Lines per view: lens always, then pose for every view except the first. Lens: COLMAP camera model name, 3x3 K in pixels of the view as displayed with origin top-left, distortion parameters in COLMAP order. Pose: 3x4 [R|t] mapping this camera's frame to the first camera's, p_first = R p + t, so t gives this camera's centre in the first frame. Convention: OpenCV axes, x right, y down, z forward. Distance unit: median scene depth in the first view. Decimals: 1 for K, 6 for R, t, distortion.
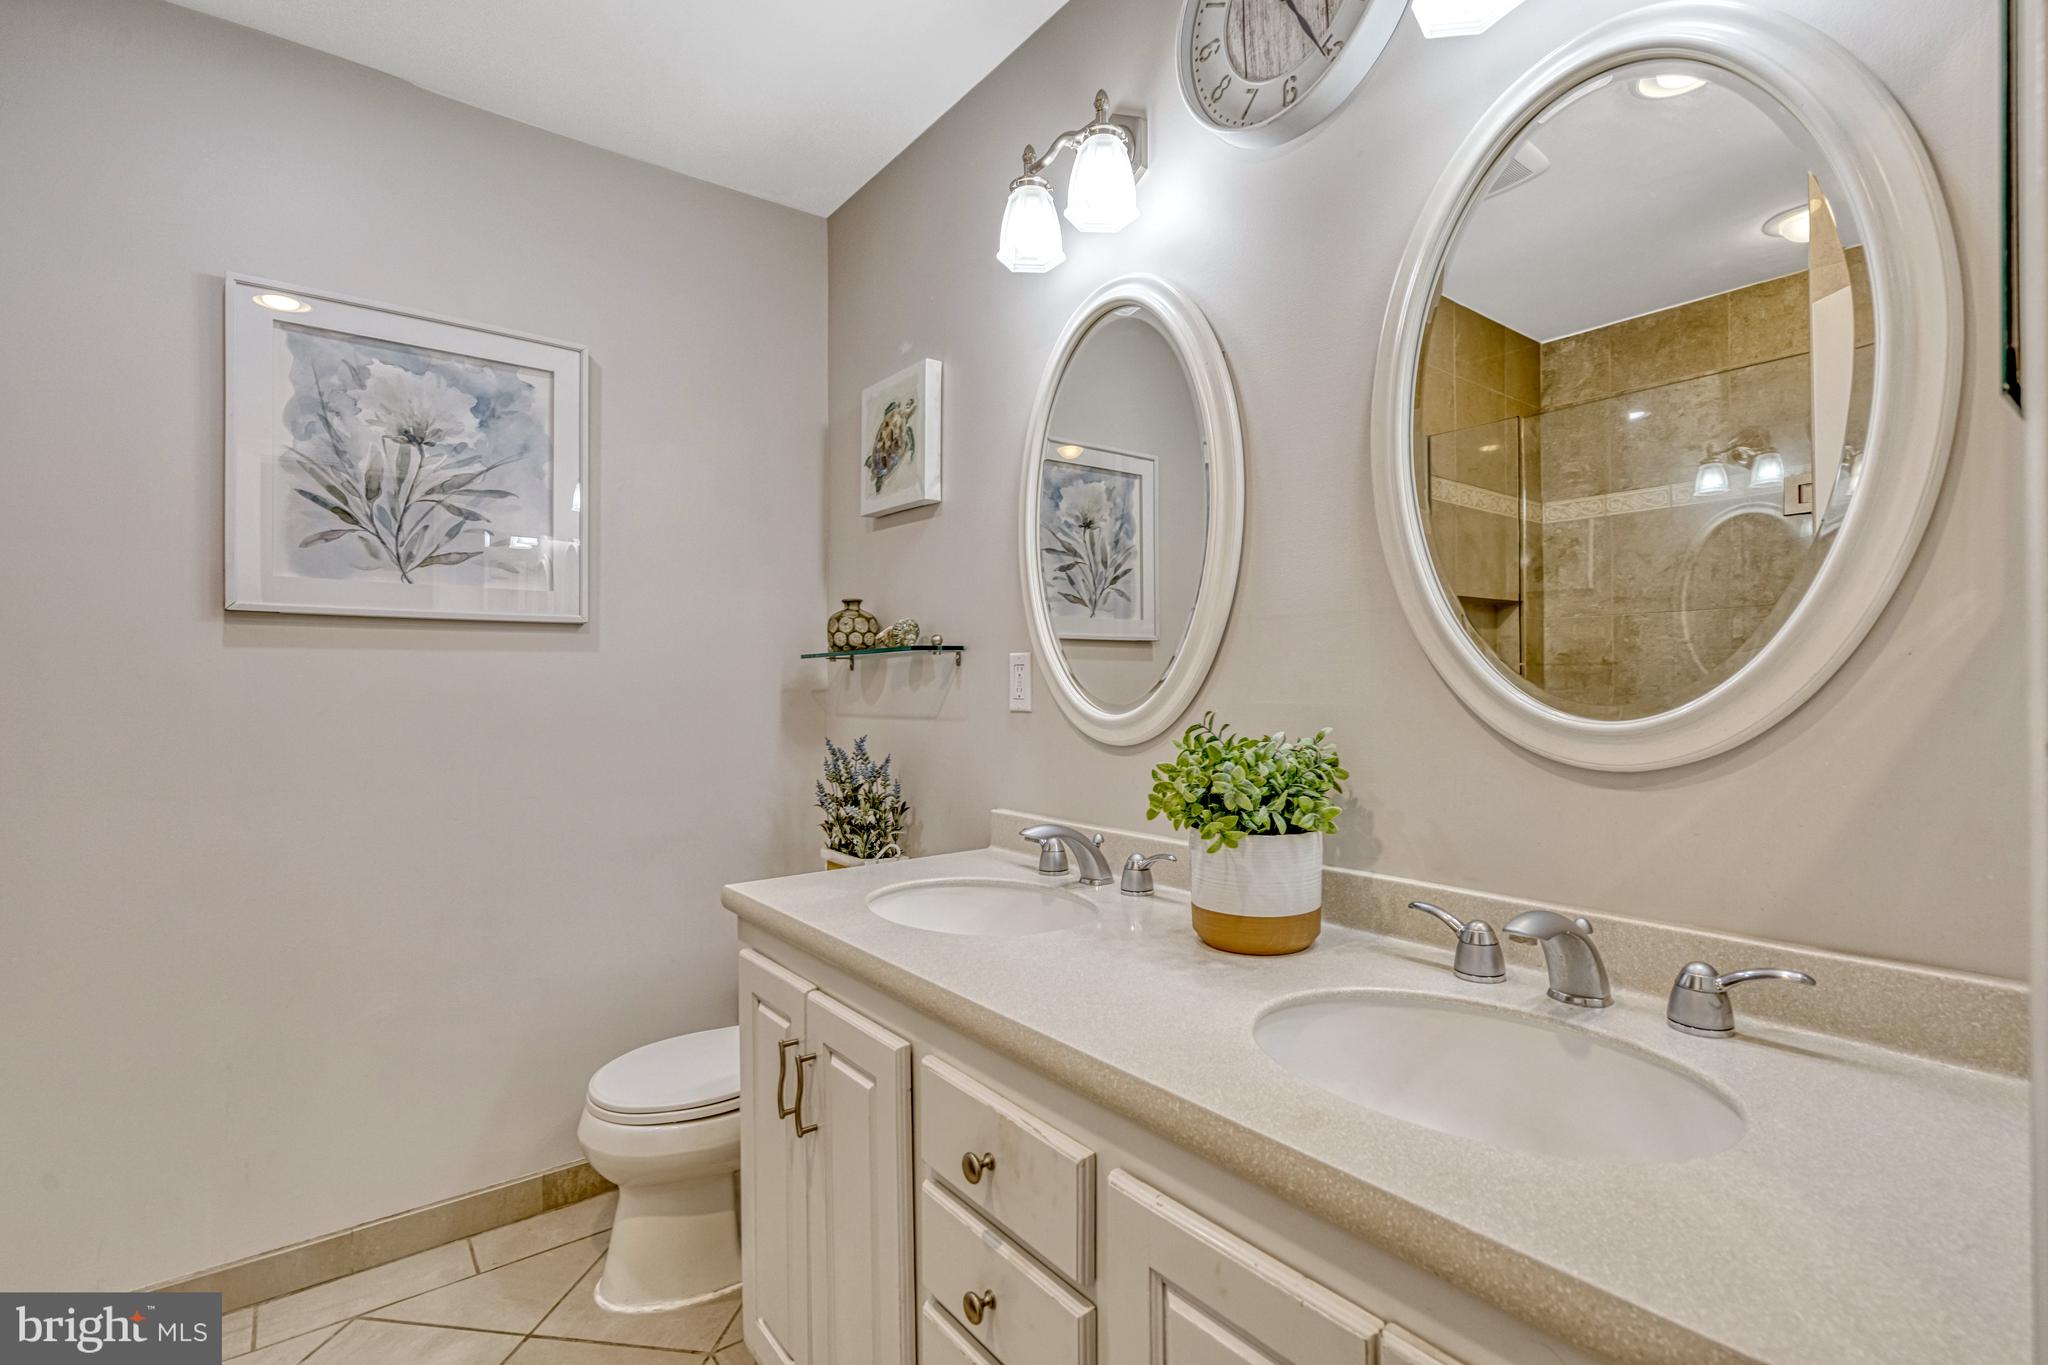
lens RADIAL K [[943.6, 0, 1030.1], [0, 943.6, 680.9], [0, 0, 1]] dist [-0.007637, 0.004126]
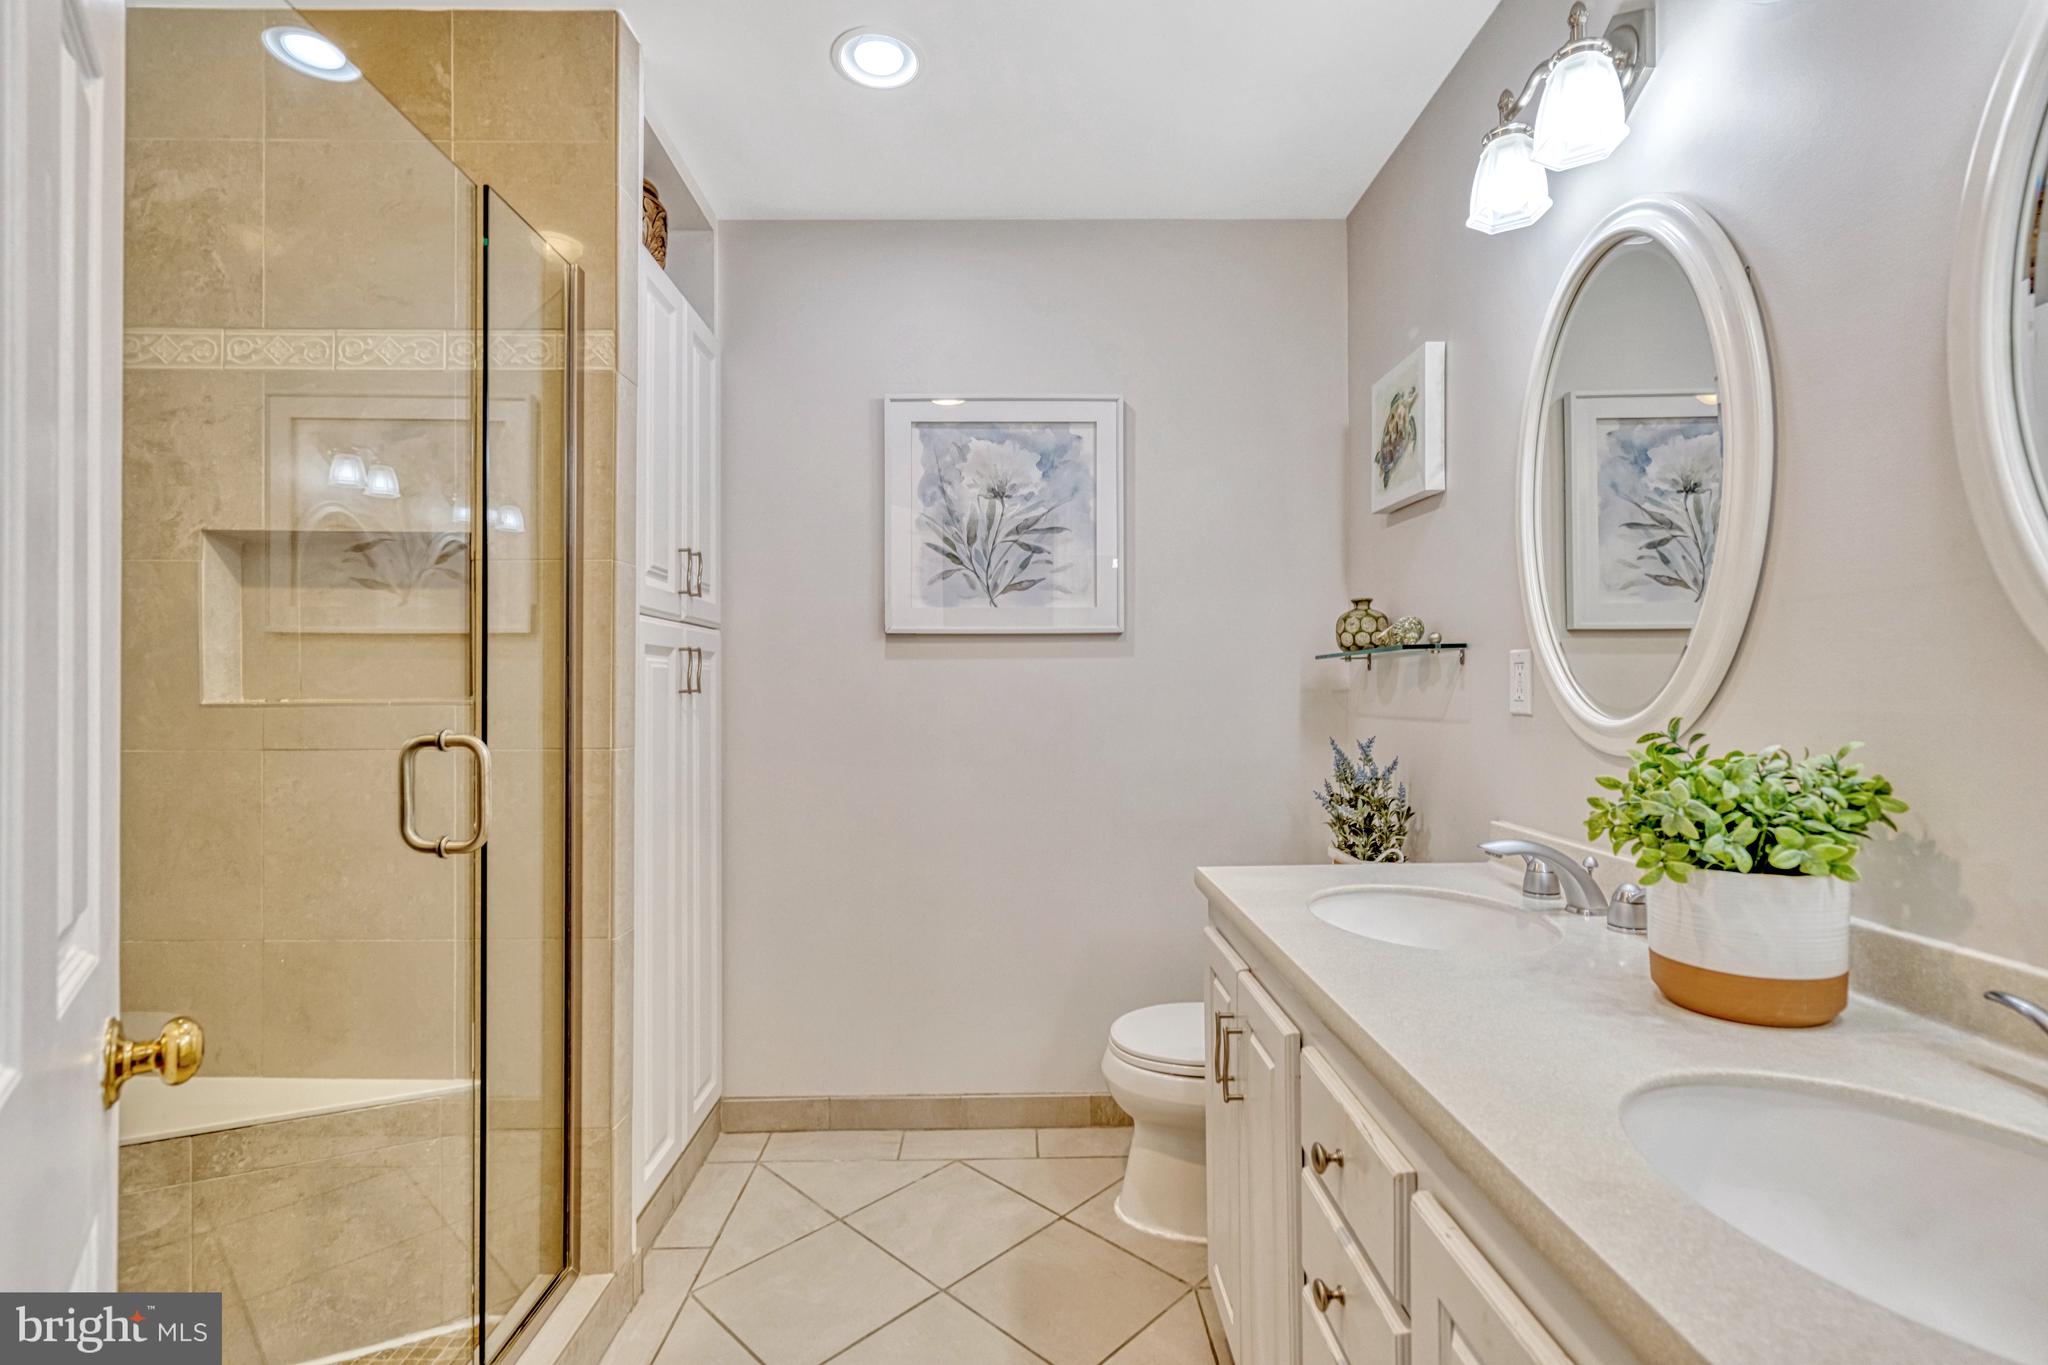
lens RADIAL K [[943.6, 0, 1022.7], [0, 943.6, 682.5], [0, 0, 1]] dist [-0.007637, 0.004126]
pose [[0.796295, -0.003702, -0.604897, 0.162768], [0.005470, 0.999984, 0.001080, -0.001942], [0.604884, -0.004169, 0.796303, -0.004959]]
